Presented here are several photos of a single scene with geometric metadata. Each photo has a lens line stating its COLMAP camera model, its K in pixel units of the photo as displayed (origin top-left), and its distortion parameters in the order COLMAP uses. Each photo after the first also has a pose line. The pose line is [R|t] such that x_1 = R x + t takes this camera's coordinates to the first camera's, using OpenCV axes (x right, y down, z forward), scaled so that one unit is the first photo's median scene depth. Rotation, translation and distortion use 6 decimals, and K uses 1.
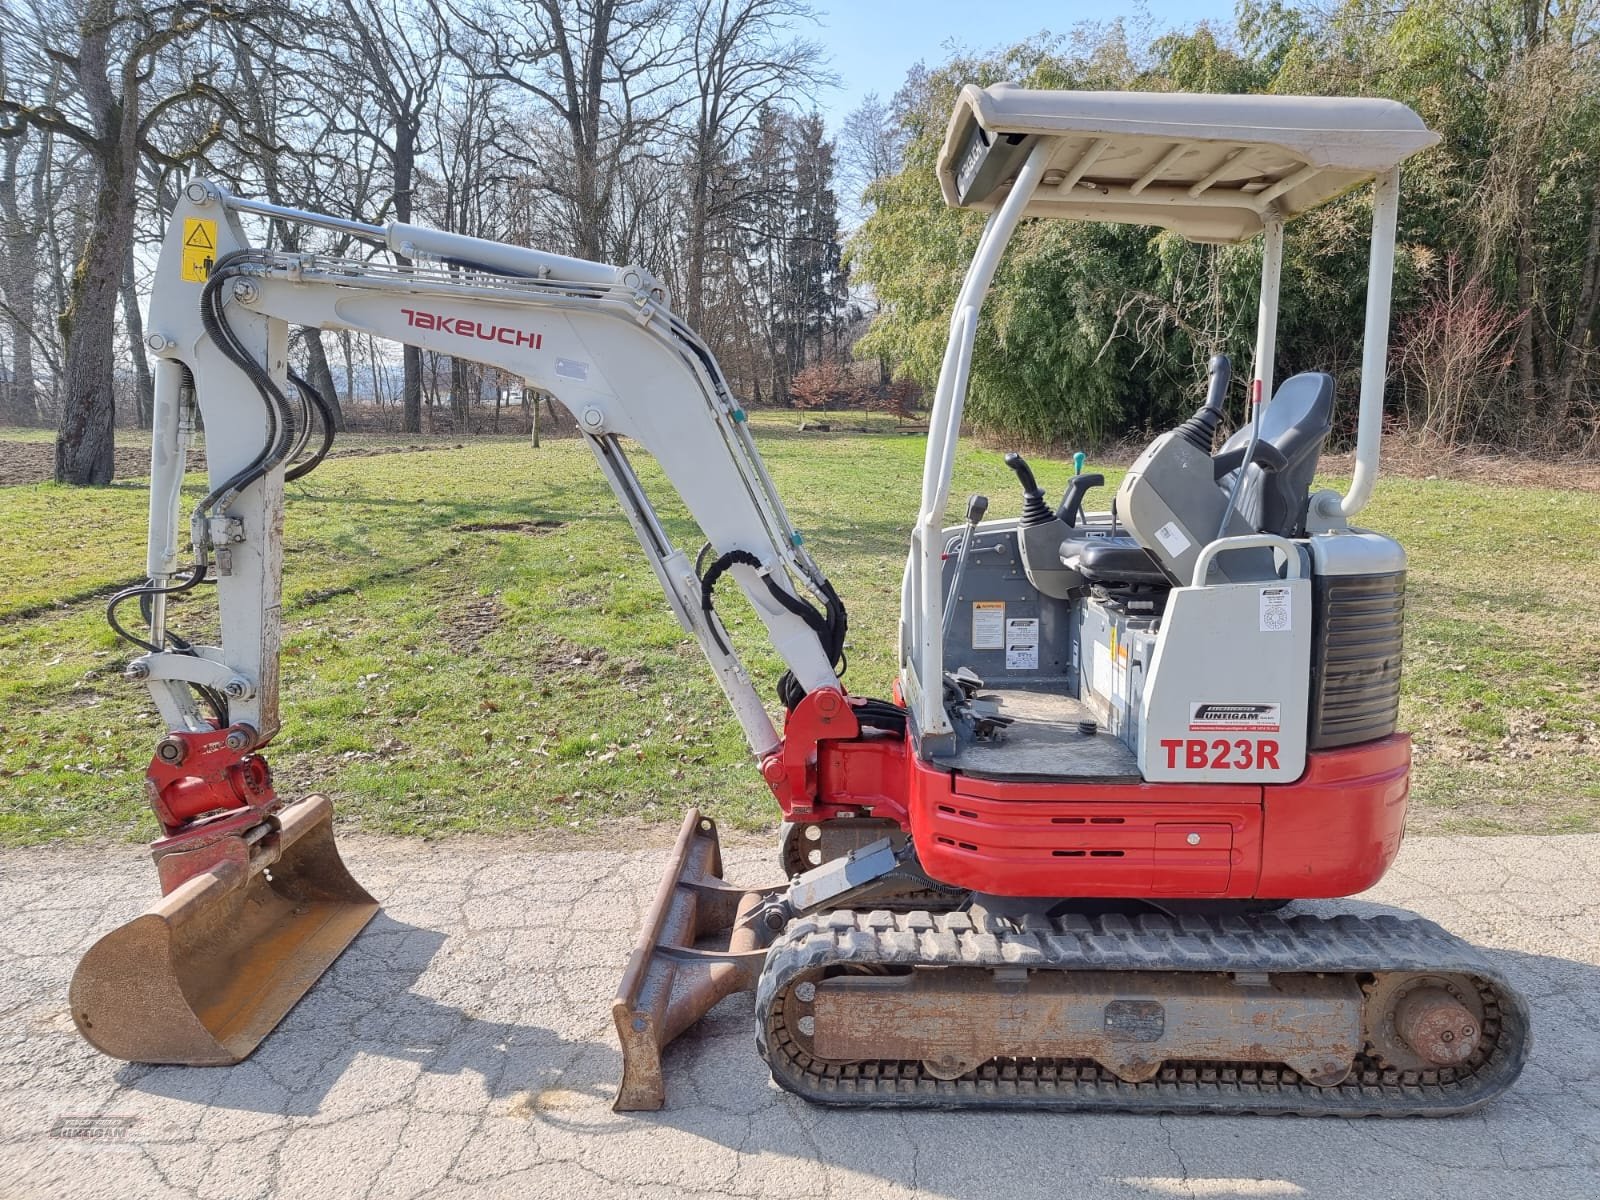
lens RADIAL K [[1106.2, 0, 823.4], [0, 1106.2, 590.7], [0, 0, 1]] dist [0.079076, -0.066072]
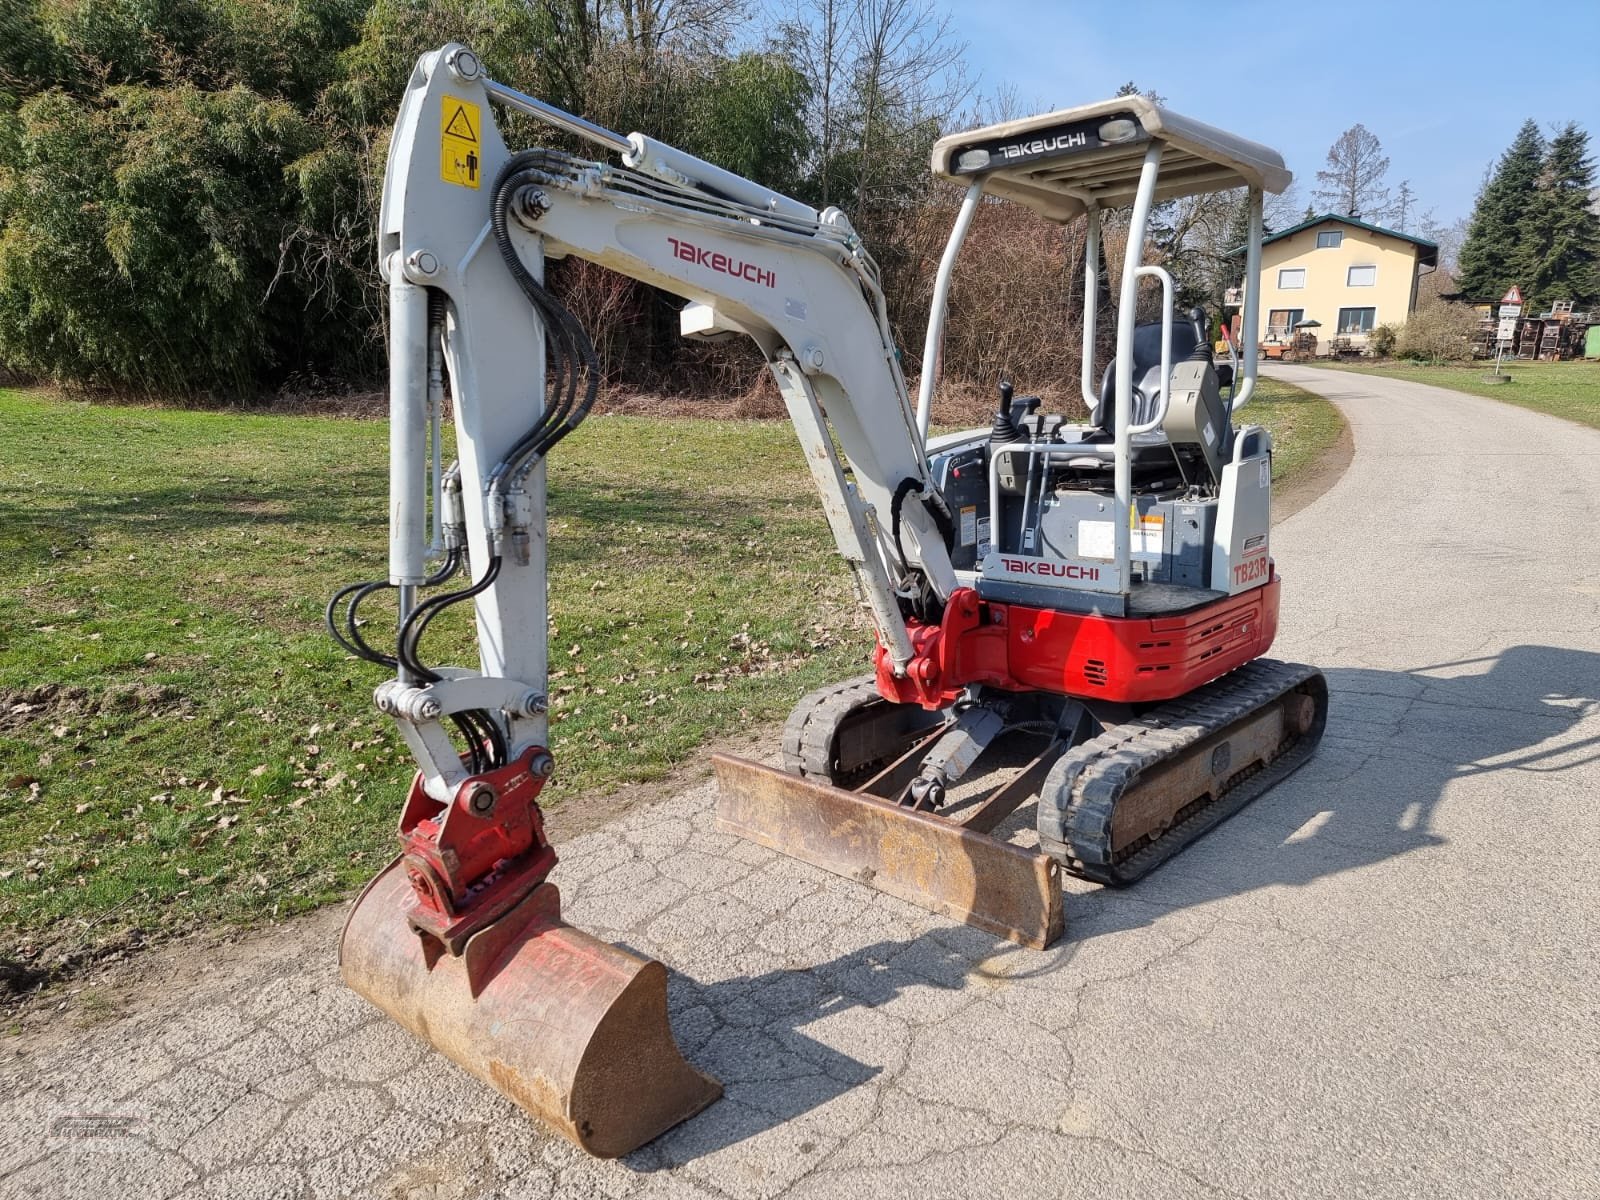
lens RADIAL K [[1106.2, 0, 823.4], [0, 1106.2, 590.7], [0, 0, 1]] dist [0.079076, -0.066072]
pose [[0.678712, -0.161059, 0.716526, -0.854311], [0.126617, 0.986708, 0.101856, -0.043209], [-0.723407, 0.021594, 0.690084, 0.267781]]
